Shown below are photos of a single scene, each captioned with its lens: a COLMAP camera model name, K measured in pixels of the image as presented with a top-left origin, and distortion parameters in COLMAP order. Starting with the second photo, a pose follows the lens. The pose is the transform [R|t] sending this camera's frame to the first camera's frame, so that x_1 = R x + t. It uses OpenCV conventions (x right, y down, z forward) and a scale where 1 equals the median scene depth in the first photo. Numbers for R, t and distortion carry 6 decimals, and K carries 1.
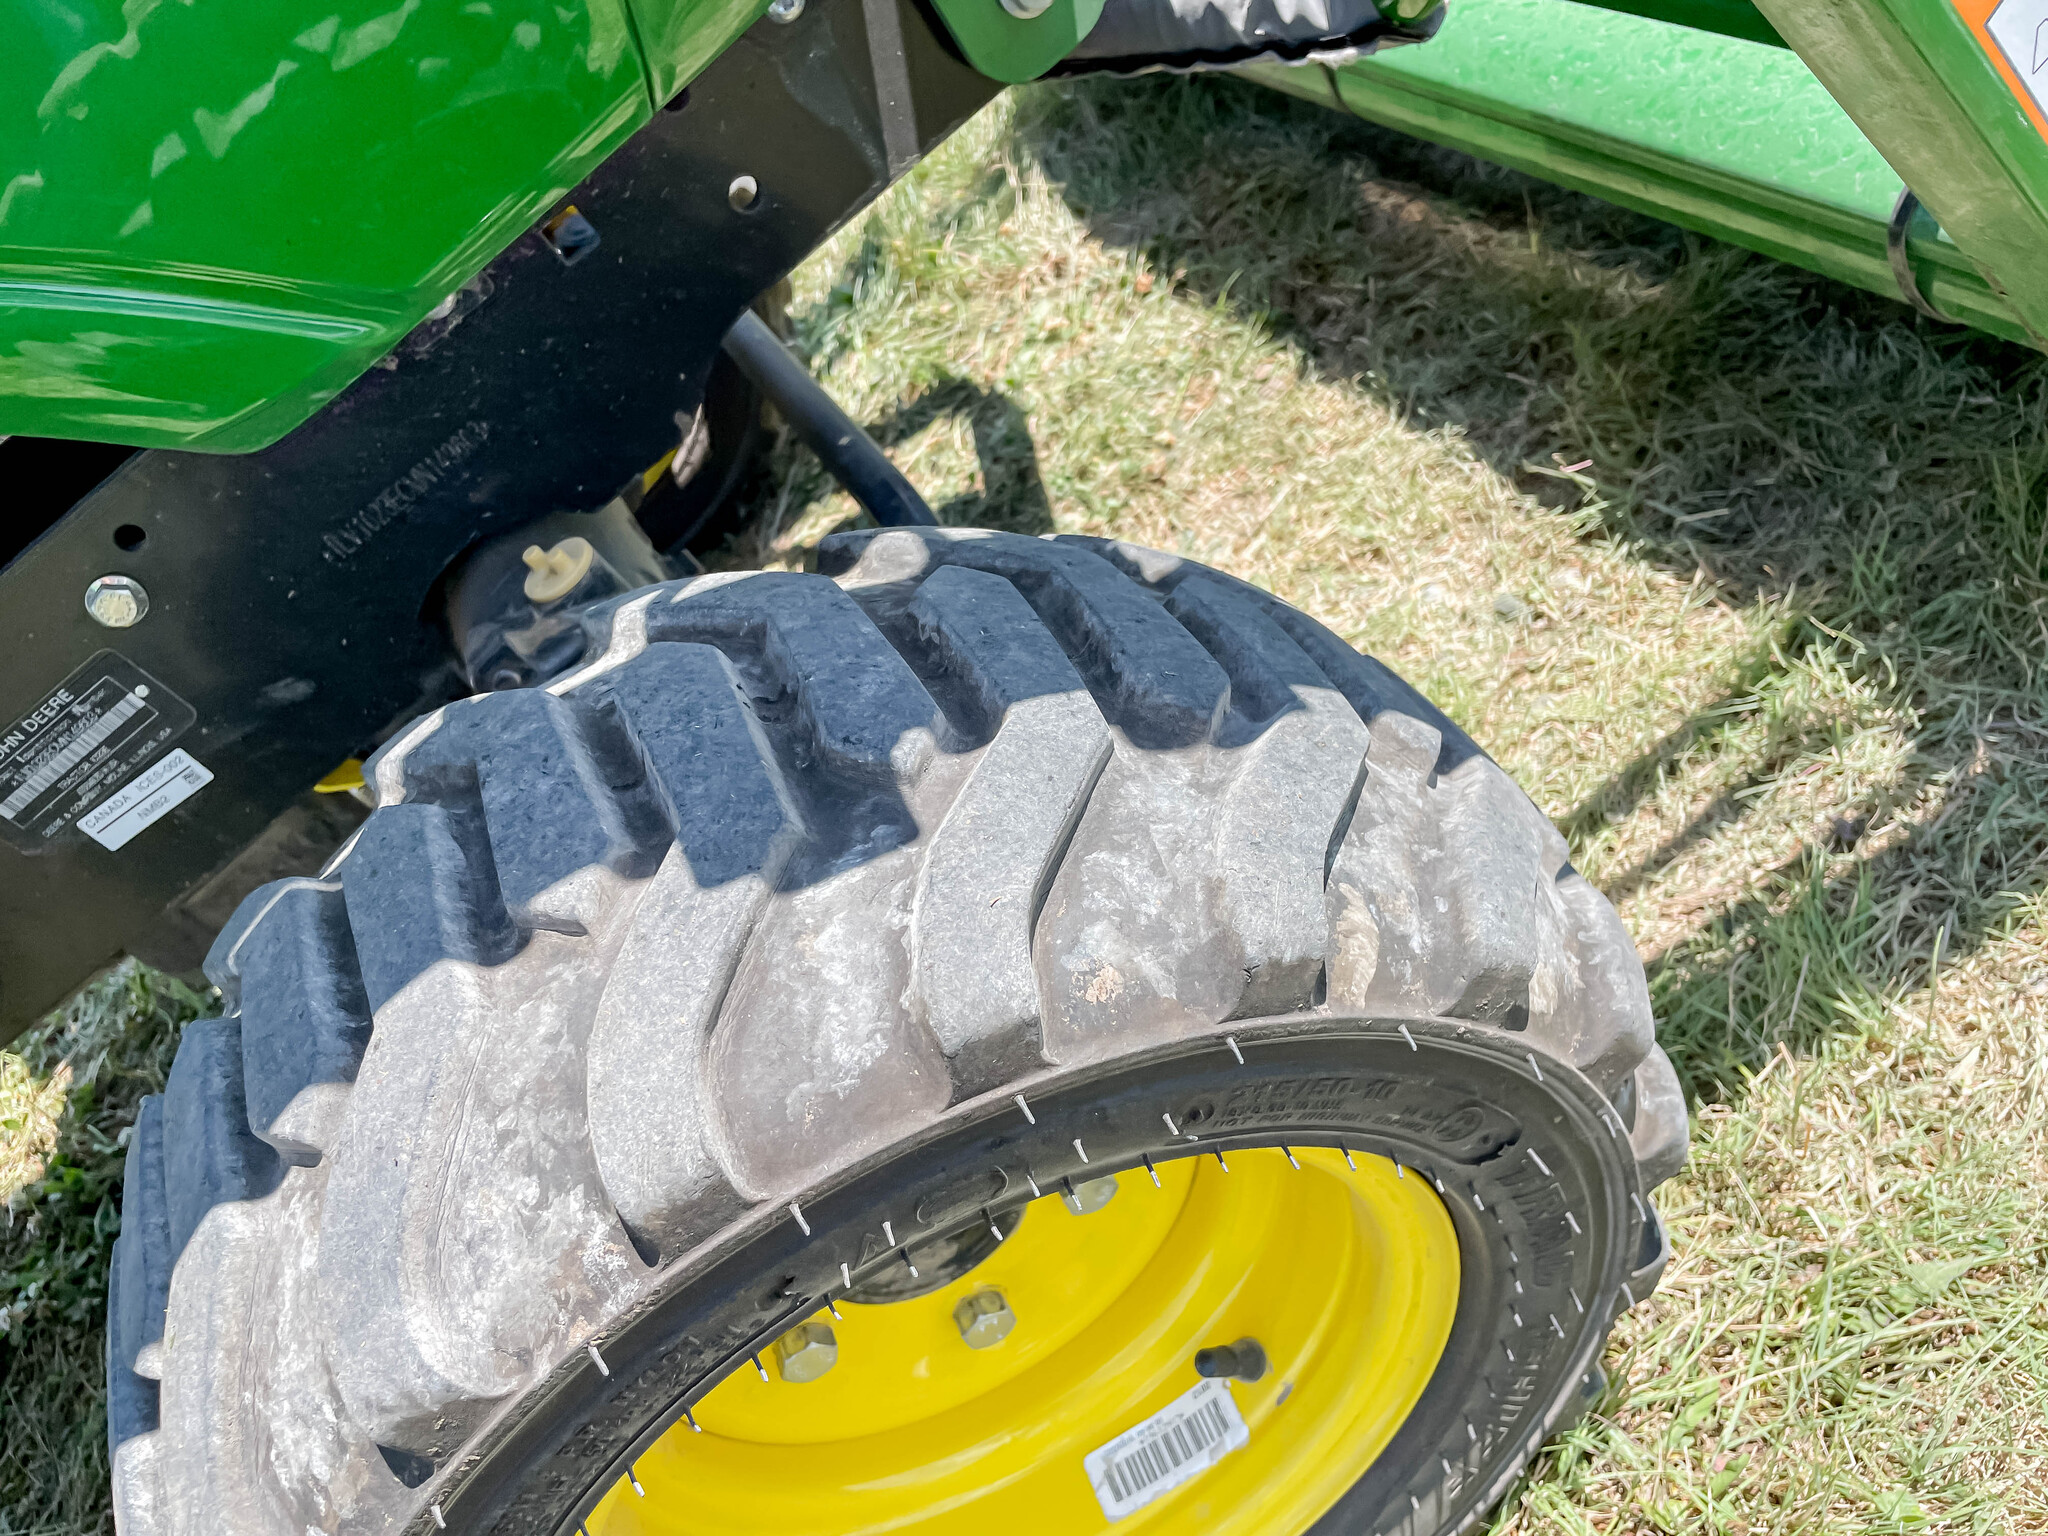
lens RADIAL K [[1600.2, 0, 1024.0], [0, 1600.2, 768.0], [0, 0, 1]] dist [0.075653, -0.115092]
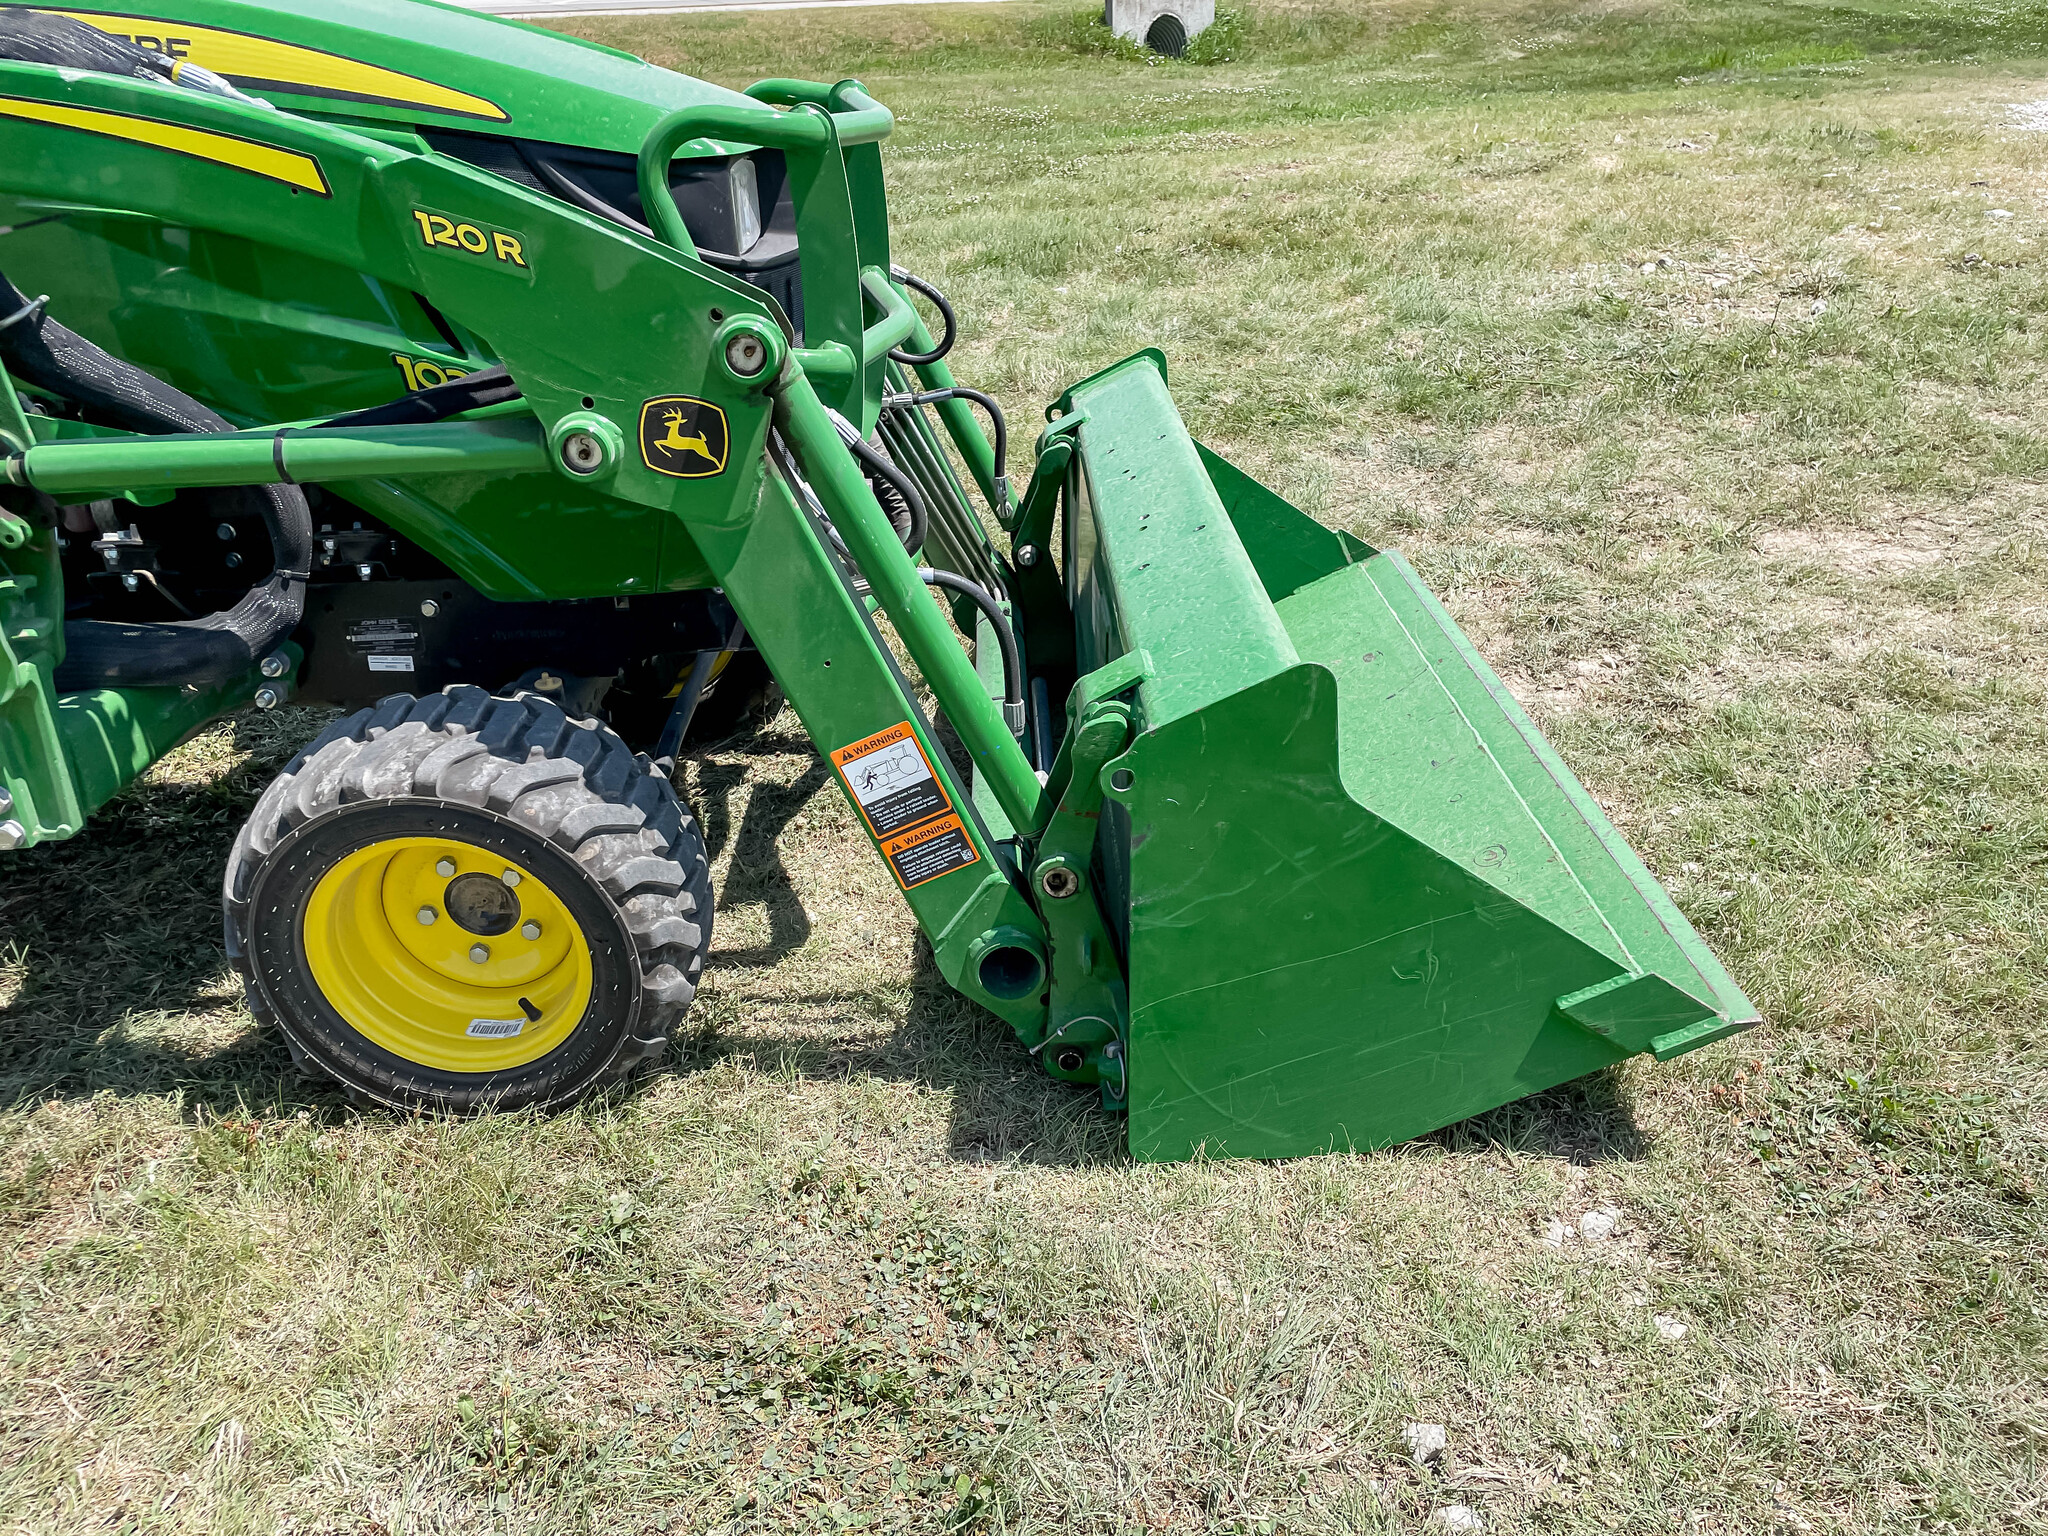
lens RADIAL K [[1586.3, 0, 1023.6], [0, 1586.3, 746.9], [0, 0, 1]] dist [0.093999, -0.135884]
pose [[0.796281, 0.582736, -0.162342, 1.027259], [-0.604923, 0.767913, -0.210660, 0.060701], [0.001905, 0.265949, 0.963985, -1.942280]]
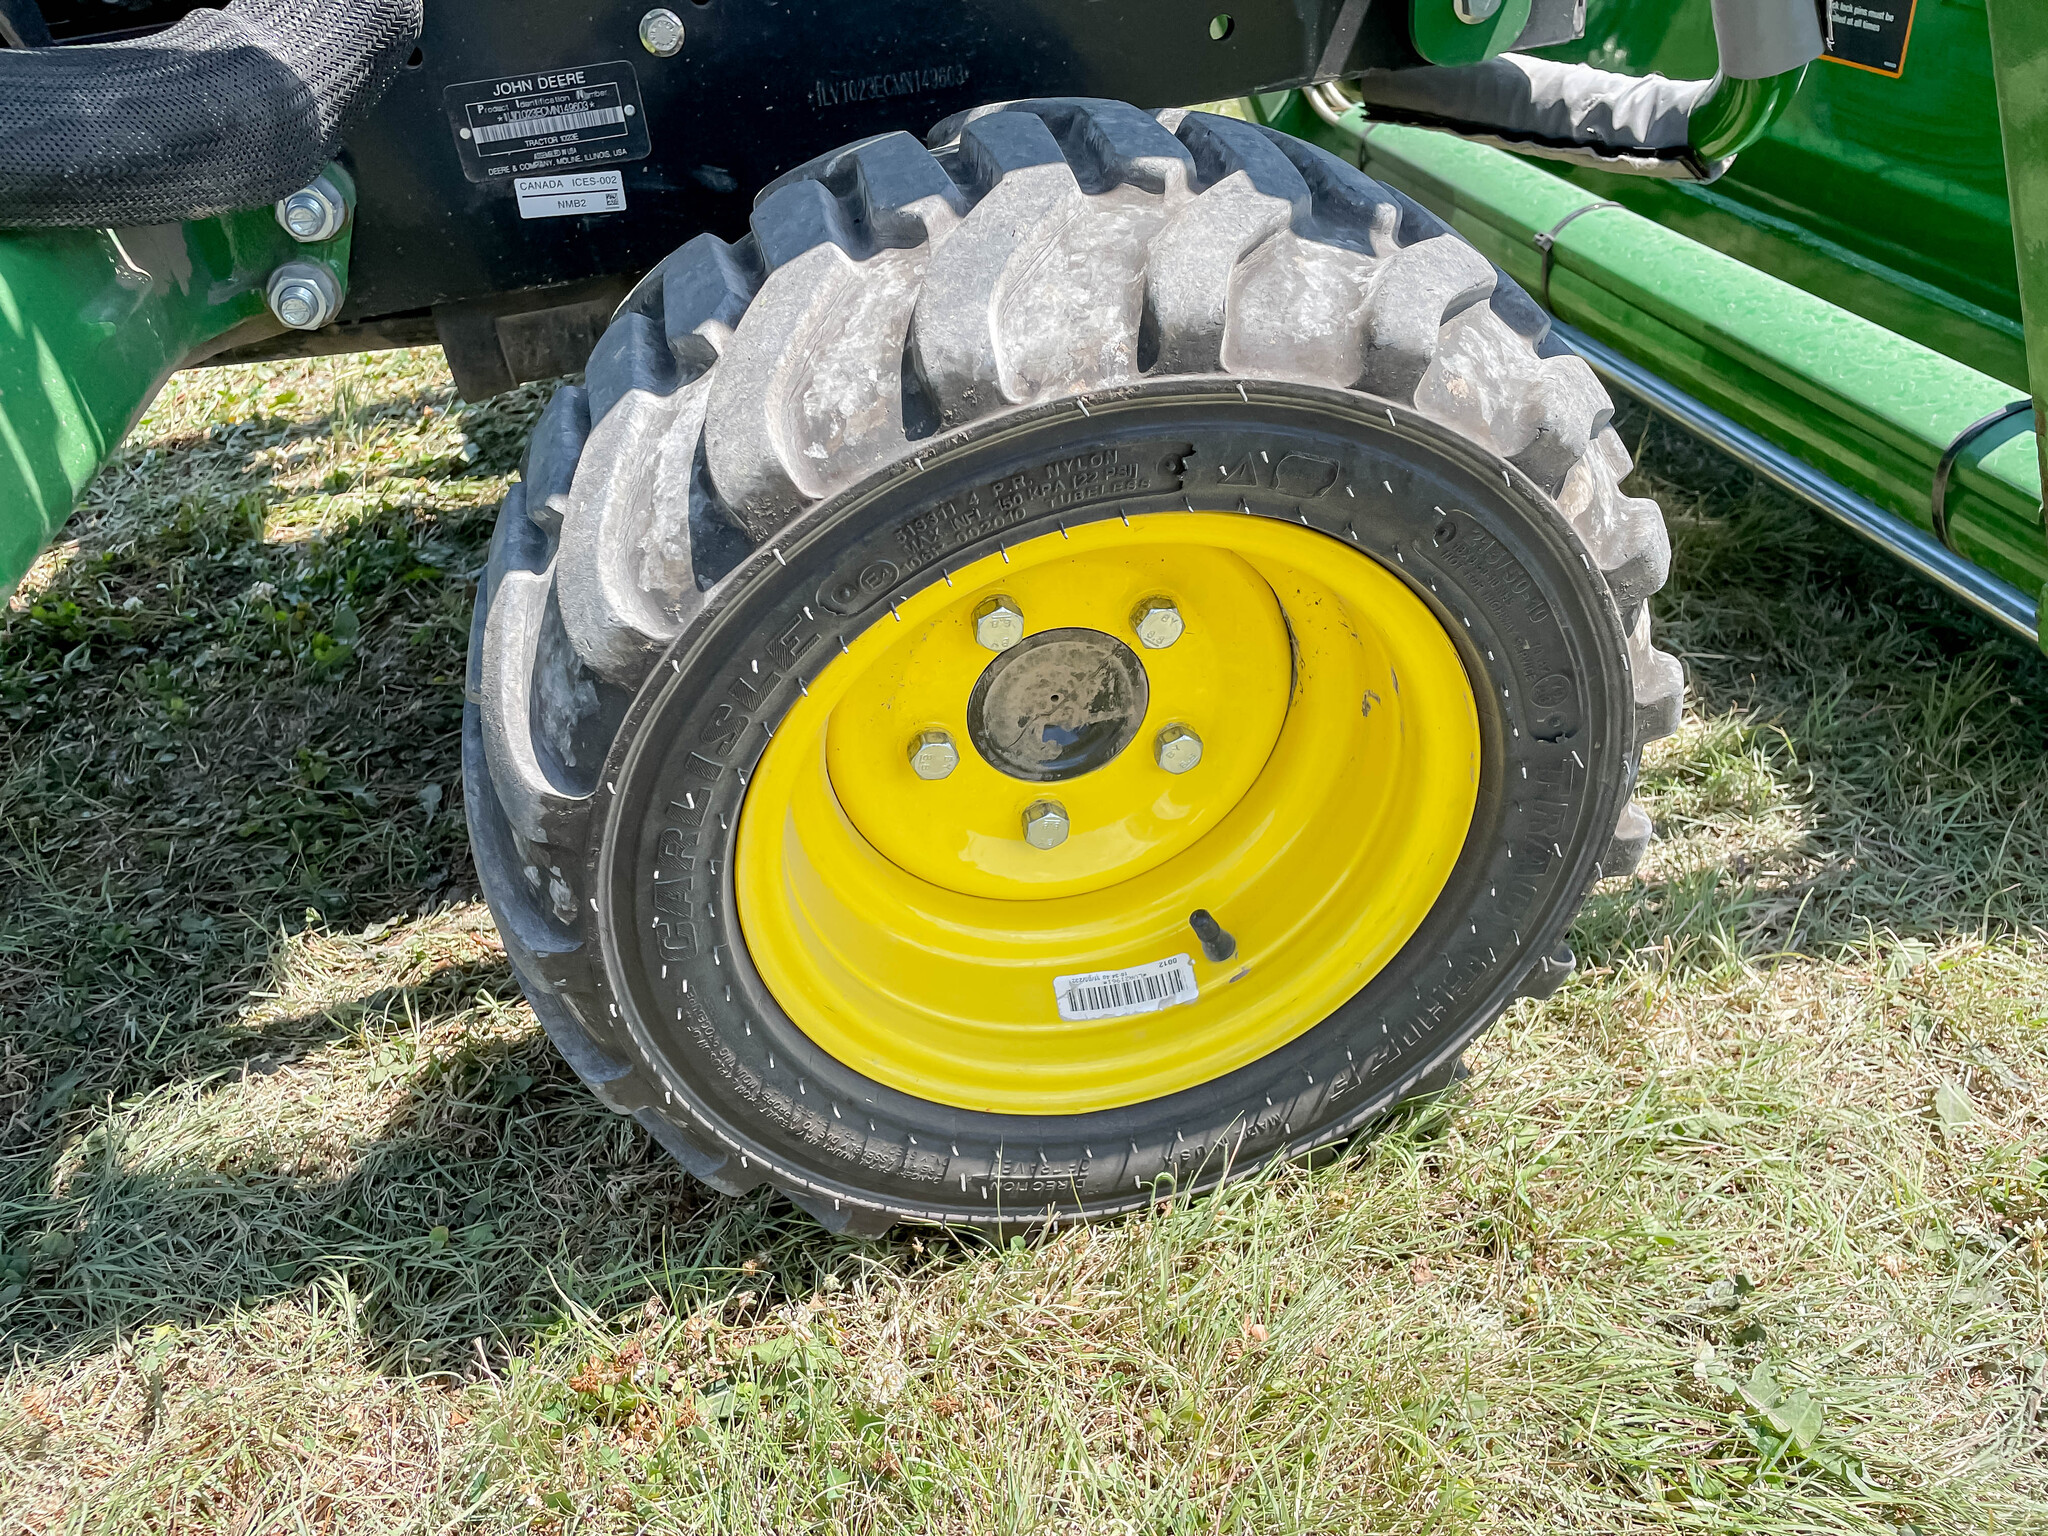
lens RADIAL K [[1586.3, 0, 1023.6], [0, 1586.3, 746.9], [0, 0, 1]] dist [0.093999, -0.135884]
pose [[0.886698, 0.456806, 0.071376, -0.151956], [-0.438321, 0.879660, -0.184588, 0.514403], [-0.147107, 0.132388, 0.980221, -0.204381]]
